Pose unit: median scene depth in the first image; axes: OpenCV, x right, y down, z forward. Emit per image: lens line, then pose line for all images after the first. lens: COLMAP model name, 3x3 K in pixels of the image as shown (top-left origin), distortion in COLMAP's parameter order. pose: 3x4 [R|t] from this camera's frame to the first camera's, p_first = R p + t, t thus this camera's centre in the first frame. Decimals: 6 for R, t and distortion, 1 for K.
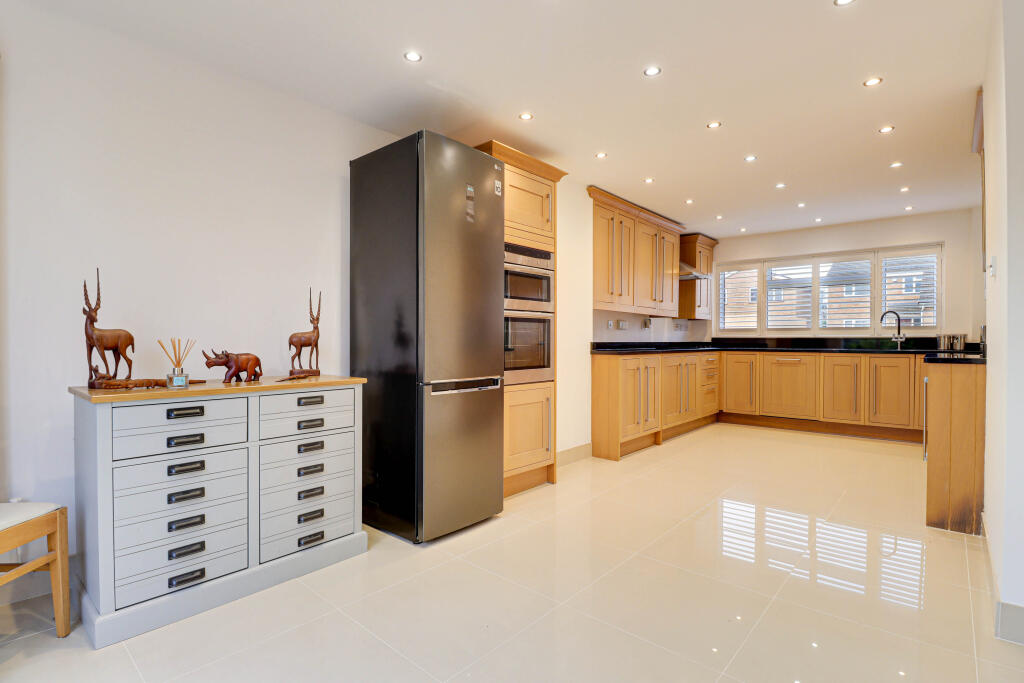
lens RADIAL K [[496.1, 0, 512.0], [0, 496.1, 341.5], [0, 0, 1]] dist [-0.000961, -0.000892]
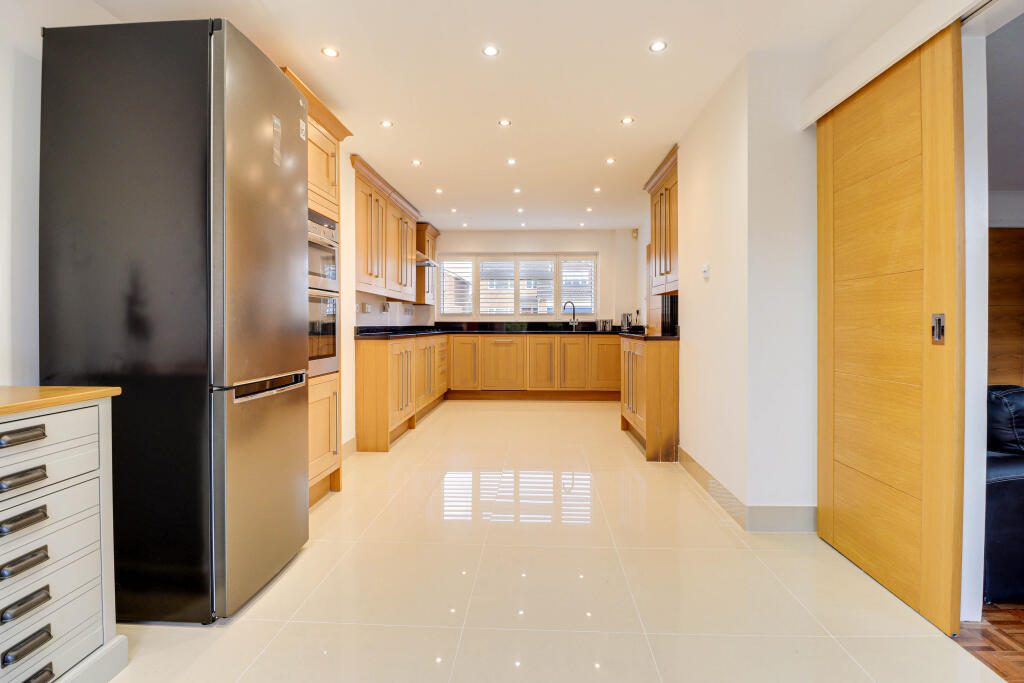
lens RADIAL K [[473.7, 0, 515.8], [0, 473.7, 330.1], [0, 0, 1]] dist [-0.020319, -0.000629]
pose [[0.778956, -0.009419, 0.627007, -0.128603], [0.002989, 0.999932, 0.011308, -0.000727], [-0.627071, -0.006934, 0.778931, 0.114511]]
